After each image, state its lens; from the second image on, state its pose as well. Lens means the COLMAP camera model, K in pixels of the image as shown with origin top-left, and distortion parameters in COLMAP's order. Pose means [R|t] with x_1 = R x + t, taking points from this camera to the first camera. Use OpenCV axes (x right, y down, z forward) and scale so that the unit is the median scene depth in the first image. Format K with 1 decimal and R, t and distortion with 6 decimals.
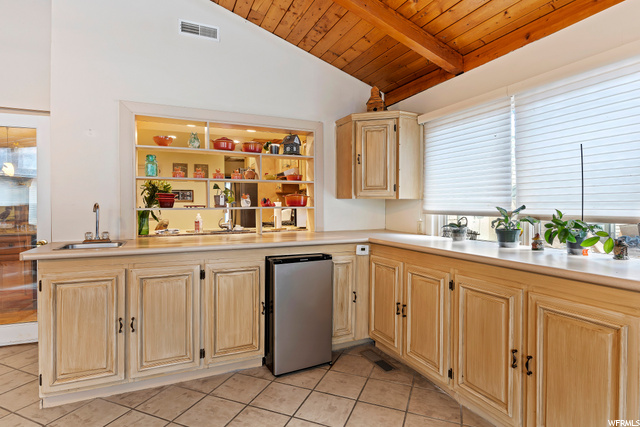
lens RADIAL K [[326.9, 0, 321.3], [0, 326.9, 206.6], [0, 0, 1]] dist [-0.000774, -0.000088]
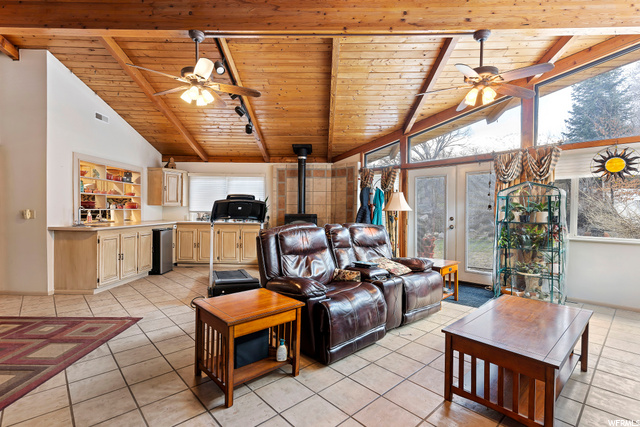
lens RADIAL K [[305.8, 0, 320.0], [0, 305.8, 213.5], [0, 0, 1]] dist [-0.002018, -0.000218]
pose [[0.427857, -0.002290, 0.903844, -1.495879], [-0.010549, 0.999916, 0.007527, 0.003540], [-0.903785, -0.012755, 0.427796, -0.978847]]
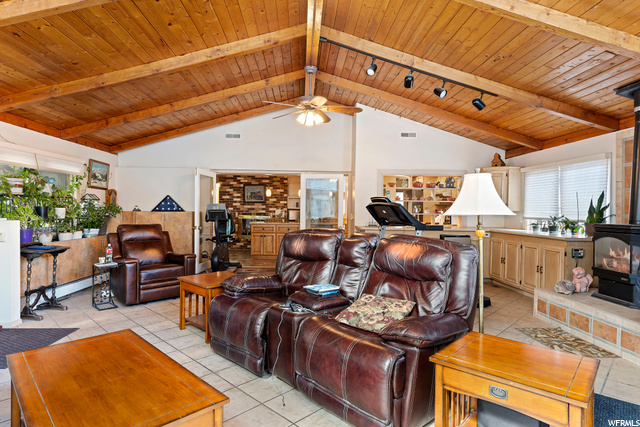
lens RADIAL K [[359.1, 0, 320.0], [0, 359.1, 213.5], [0, 0, 1]] dist [0.005675, 0.001015]
pose [[0.925764, 0.016956, -0.377722, 0.005829], [-0.015208, 0.999855, 0.007611, -0.007788], [0.377797, -0.001302, 0.925888, -1.545902]]
